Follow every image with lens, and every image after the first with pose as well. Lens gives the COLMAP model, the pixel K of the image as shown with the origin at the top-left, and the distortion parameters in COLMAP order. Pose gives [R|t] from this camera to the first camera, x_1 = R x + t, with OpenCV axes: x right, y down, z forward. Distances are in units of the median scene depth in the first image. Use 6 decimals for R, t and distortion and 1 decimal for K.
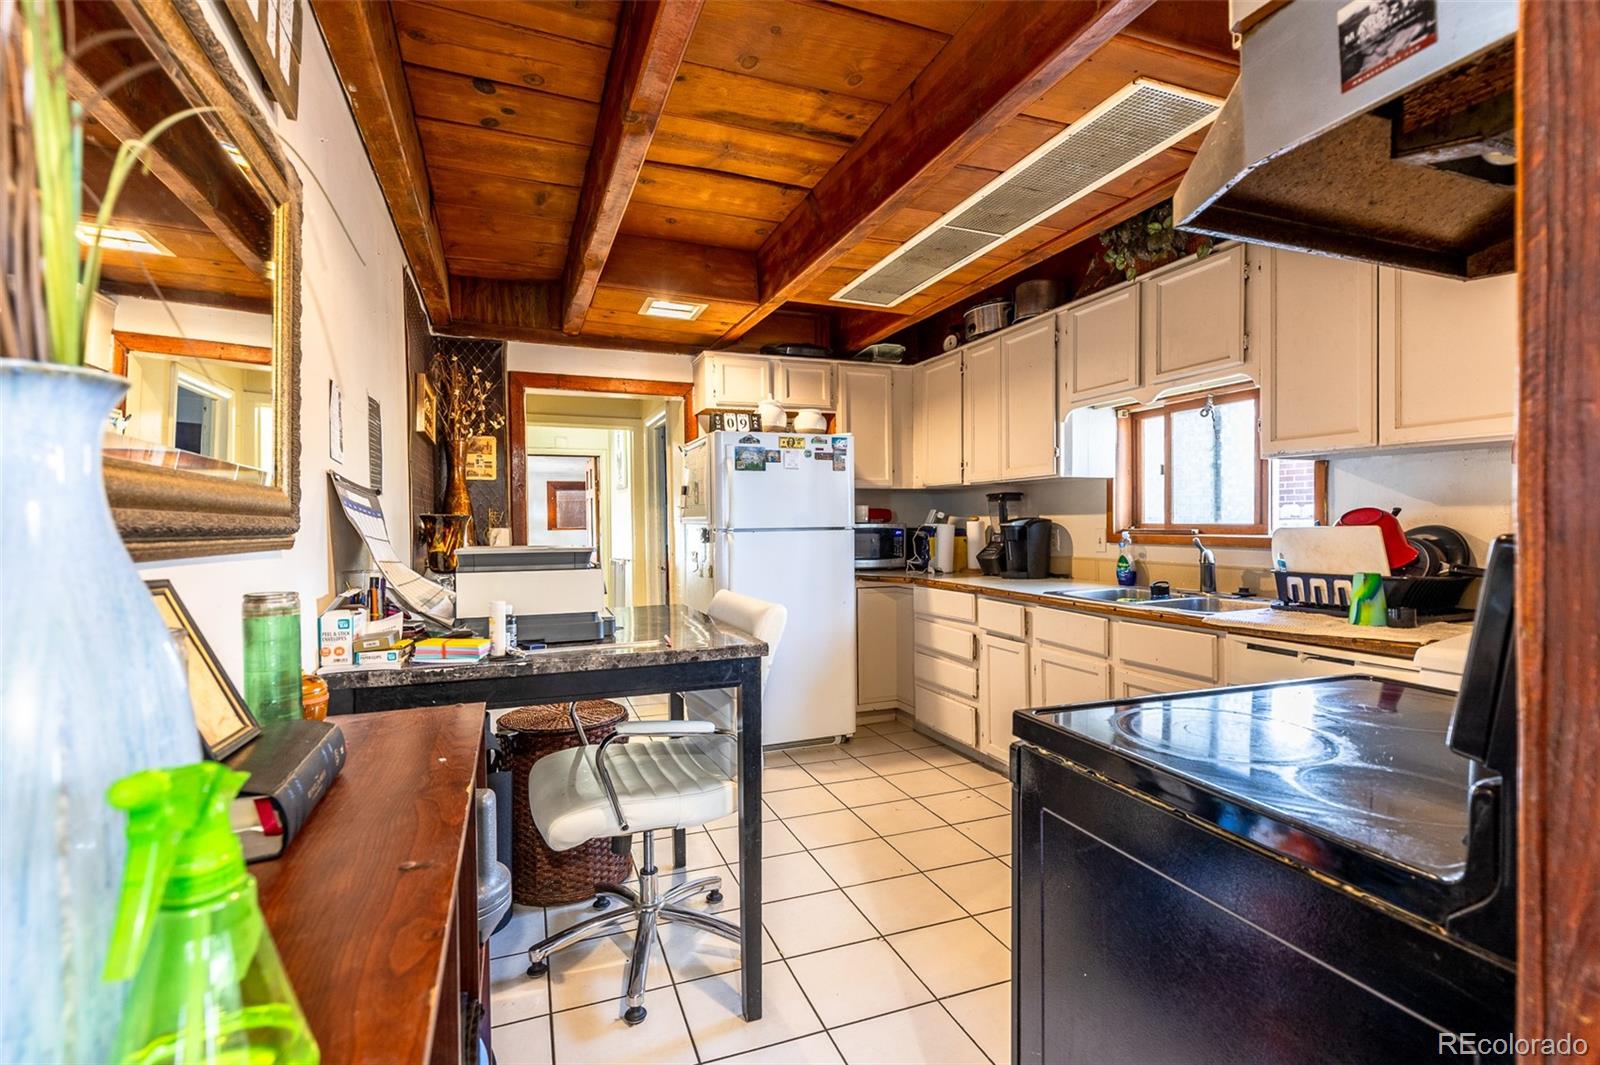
lens RADIAL K [[735.2, 0, 808.9], [0, 735.2, 536.0], [0, 0, 1]] dist [0.008382, -0.002110]
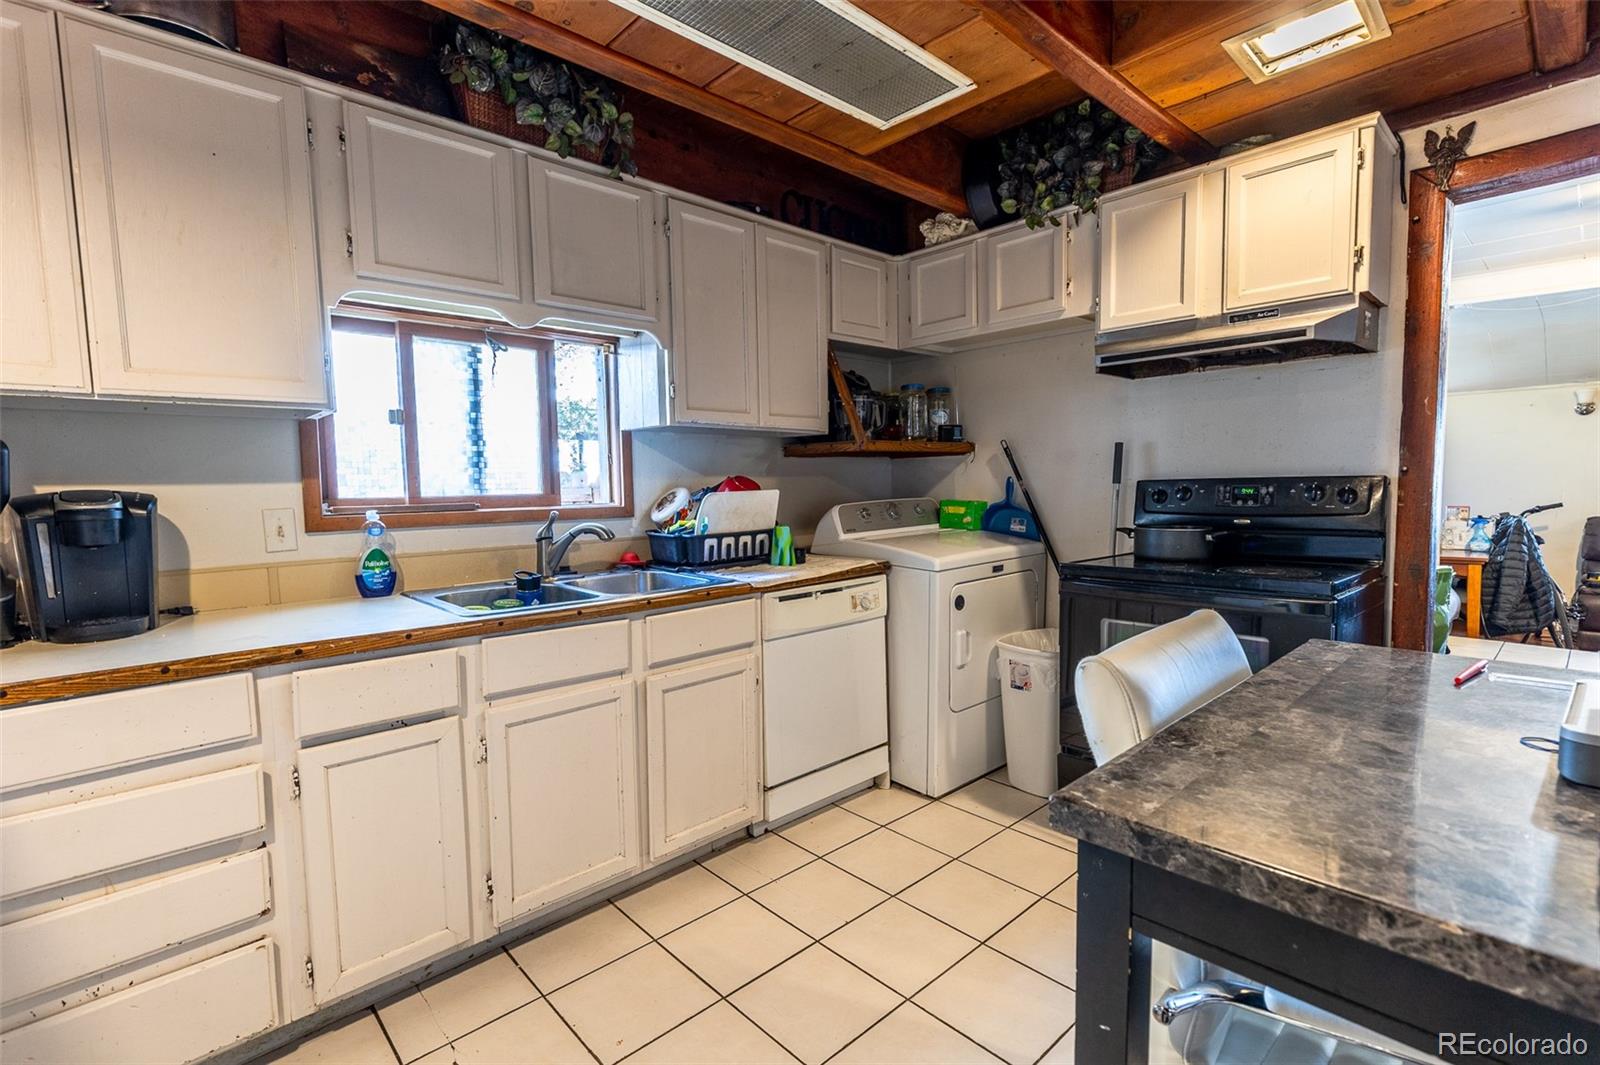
lens RADIAL K [[735.2, 0, 803.7], [0, 735.2, 534.1], [0, 0, 1]] dist [0.008382, -0.002110]
pose [[-0.362855, -0.056291, 0.930144, -0.318391], [0.038234, 0.996434, 0.075218, -0.021511], [-0.931061, 0.062856, -0.359409, 1.004072]]
